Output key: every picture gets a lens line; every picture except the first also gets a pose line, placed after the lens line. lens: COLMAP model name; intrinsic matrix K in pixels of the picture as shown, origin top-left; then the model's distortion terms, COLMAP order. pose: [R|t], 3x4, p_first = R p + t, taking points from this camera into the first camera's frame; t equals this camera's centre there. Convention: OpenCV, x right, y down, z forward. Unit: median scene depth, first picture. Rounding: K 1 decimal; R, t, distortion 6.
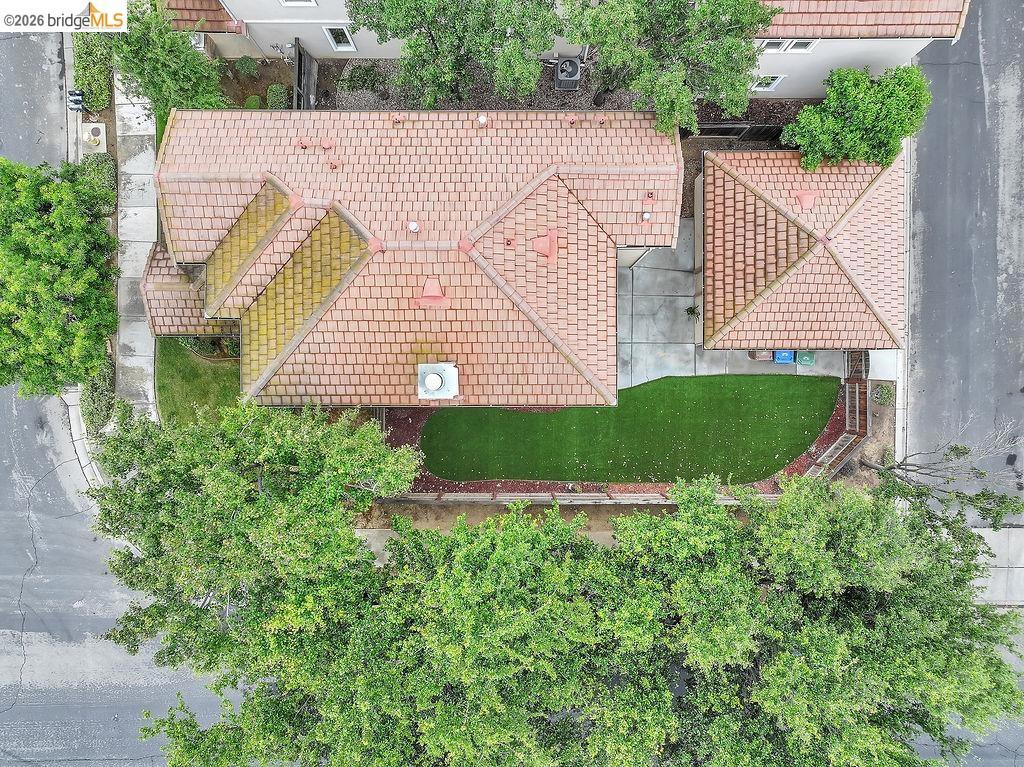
lens RADIAL K [[732.4, 0, 511.0], [0, 732.4, 383.8], [0, 0, 1]] dist [0.011642, 0.008166]
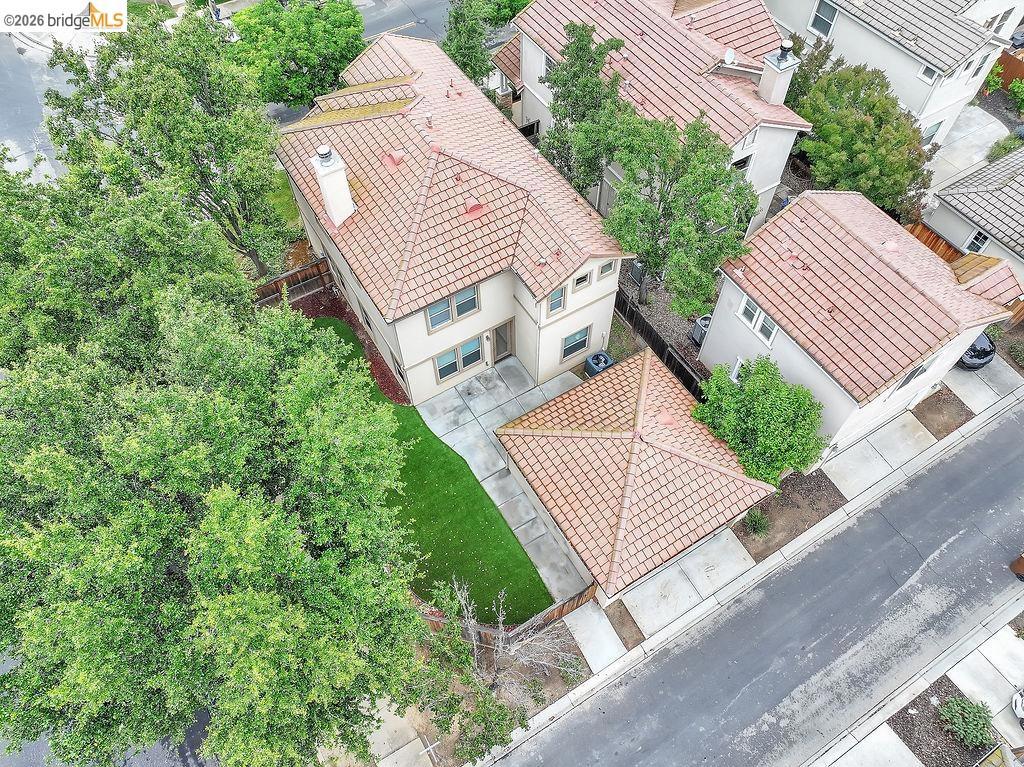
lens RADIAL K [[732.4, 0, 513.4], [0, 732.4, 383.4], [0, 0, 1]] dist [0.011642, 0.008166]
pose [[0.522359, 0.709145, -0.473555, 0.717602], [-0.852721, 0.436237, -0.287340, 0.193148], [0.002817, 0.553905, 0.832575, 0.122891]]
